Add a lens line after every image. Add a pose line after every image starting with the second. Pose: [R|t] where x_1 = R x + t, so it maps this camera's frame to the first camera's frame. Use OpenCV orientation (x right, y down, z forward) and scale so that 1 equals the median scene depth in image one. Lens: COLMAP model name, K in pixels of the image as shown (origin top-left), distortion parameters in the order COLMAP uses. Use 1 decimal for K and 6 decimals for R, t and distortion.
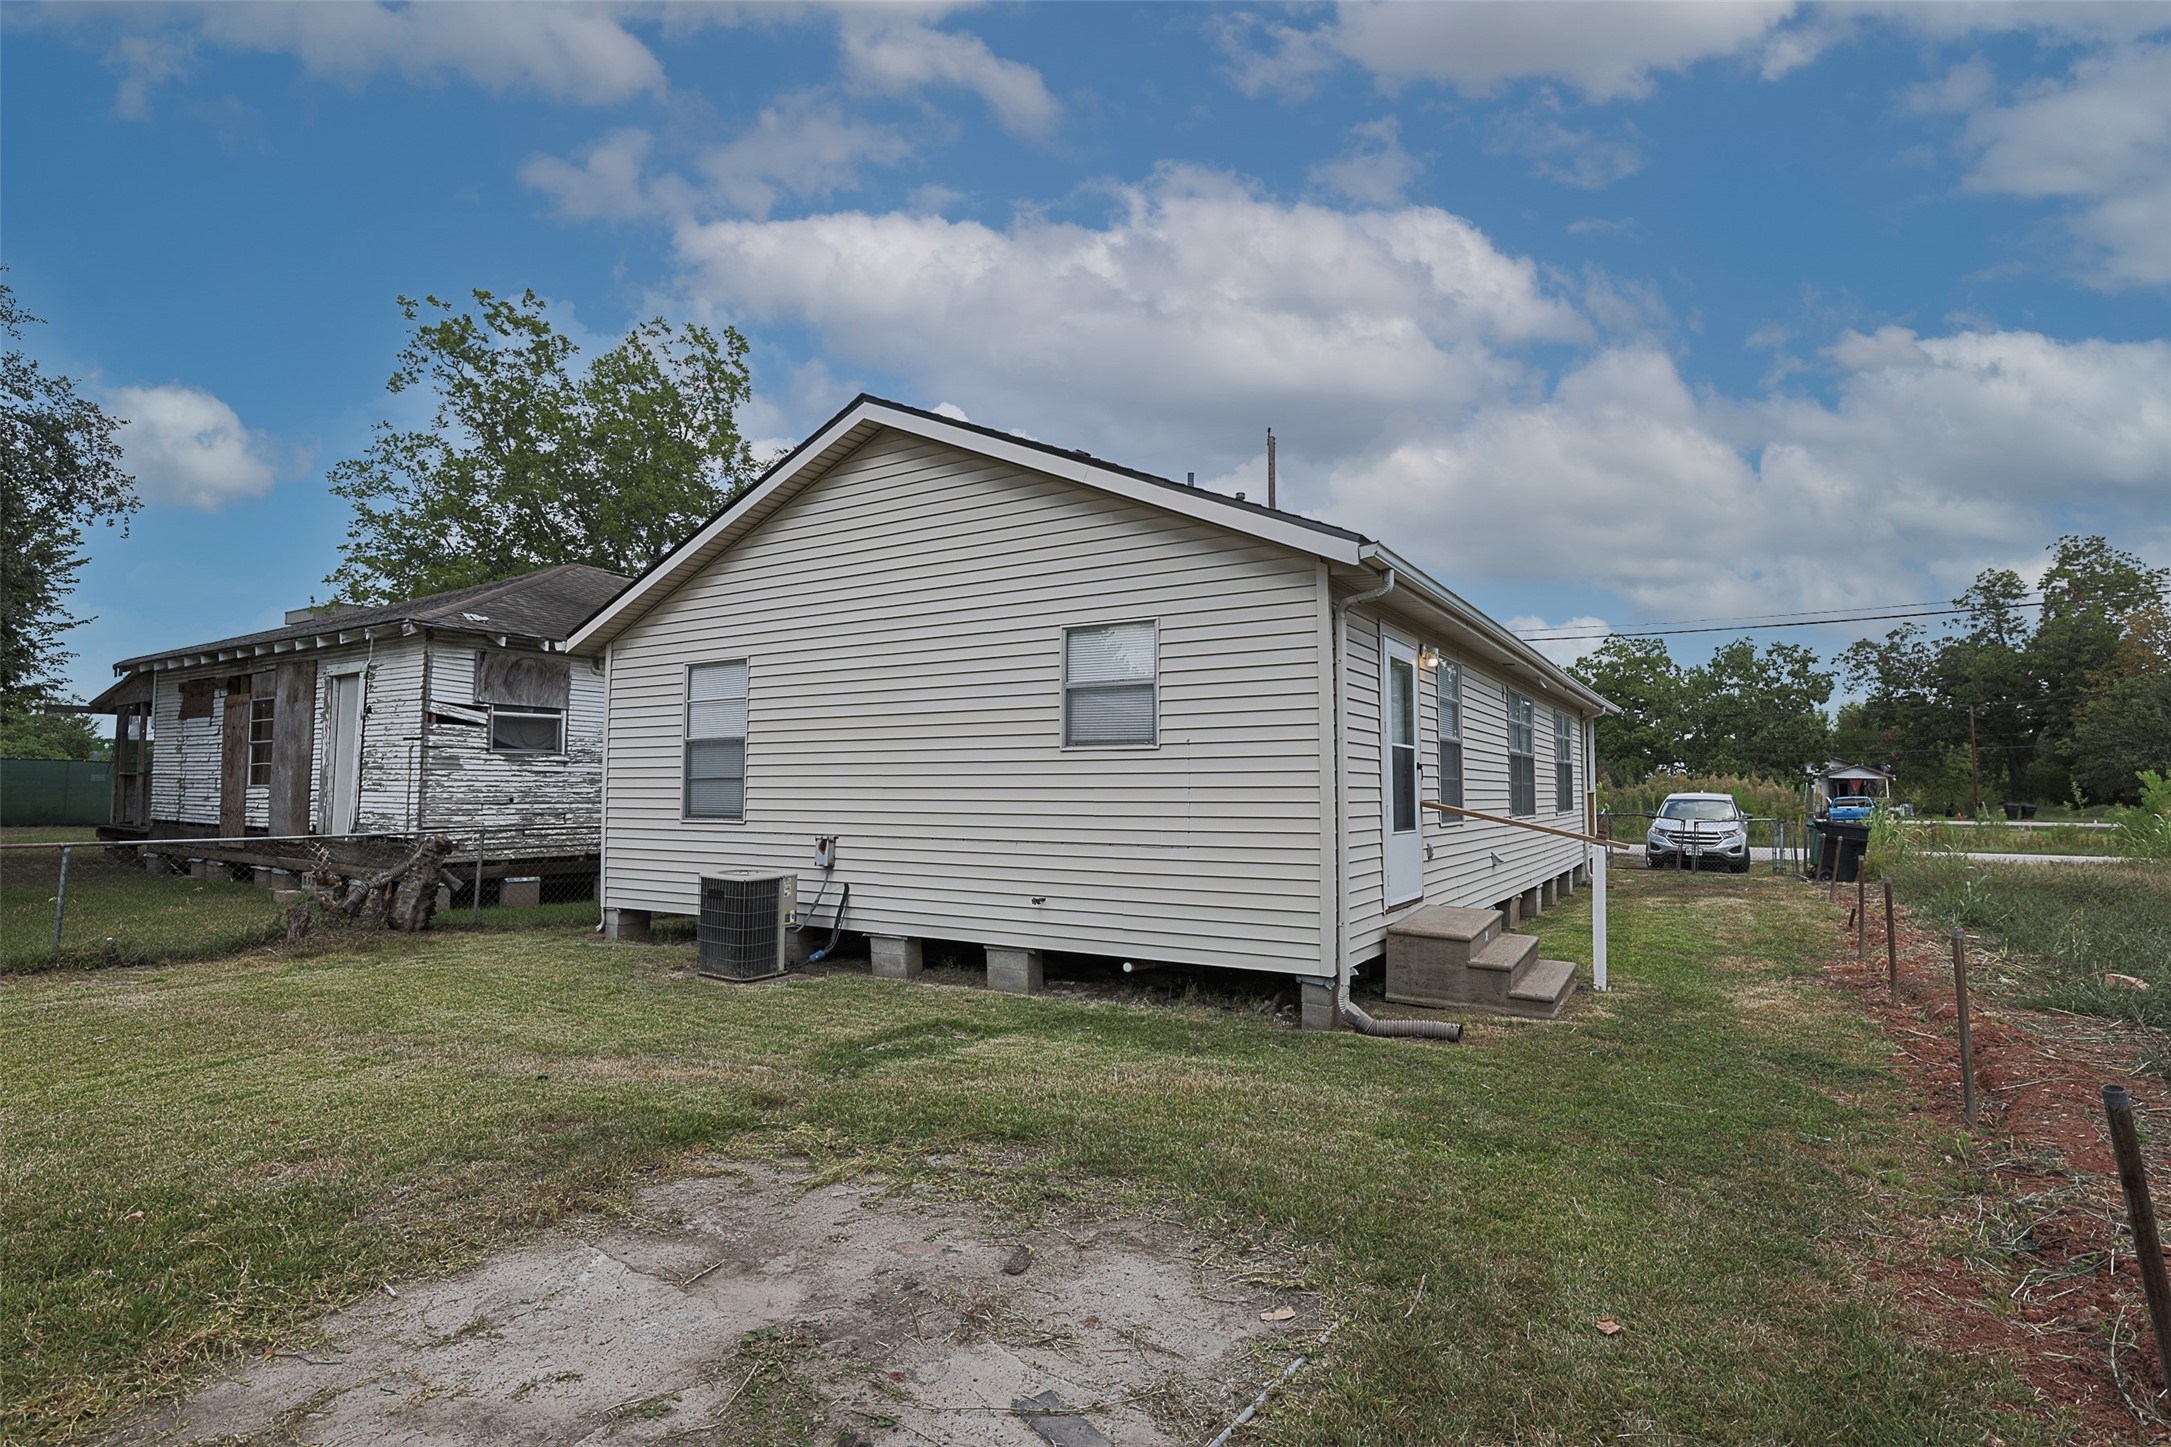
lens RADIAL K [[1055.7, 0, 1085.5], [0, 1055.7, 723.5], [0, 0, 1]] dist [-0.000747, 0.000144]
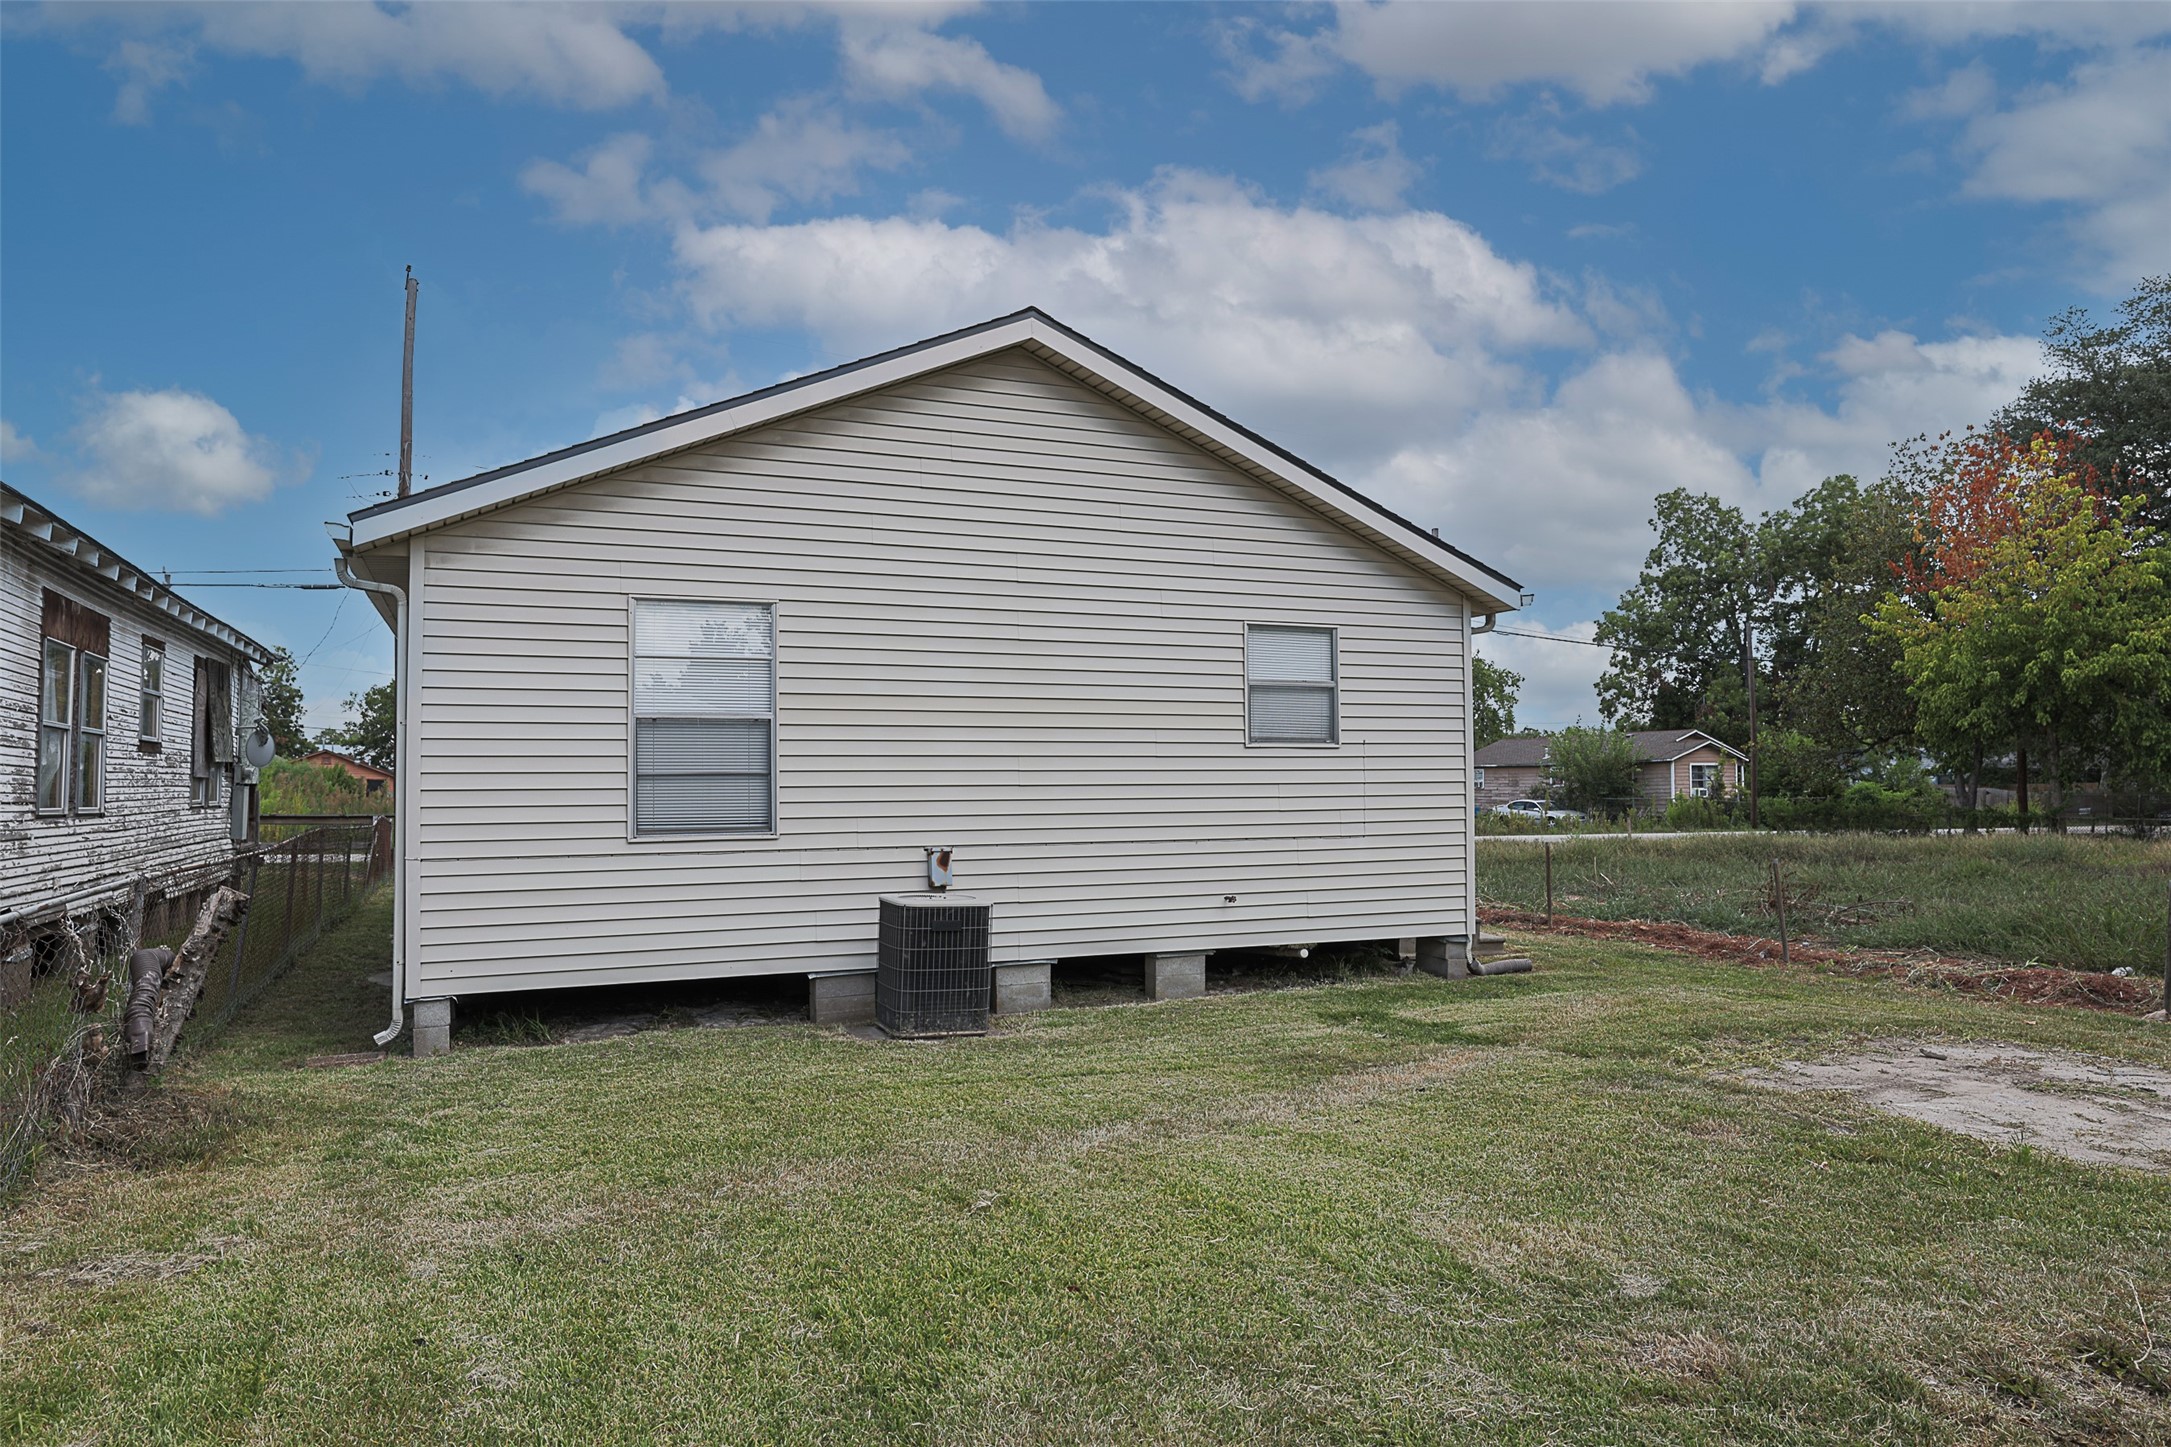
lens RADIAL K [[1394.2, 0, 1085.5], [0, 1394.2, 723.5], [0, 0, 1]] dist [0.028100, -0.000206]
pose [[0.577757, 0.027014, 0.815762, -1.104082], [-0.045404, 0.998968, -0.000924, 0.010913], [-0.814945, -0.036505, 0.578387, 0.337905]]
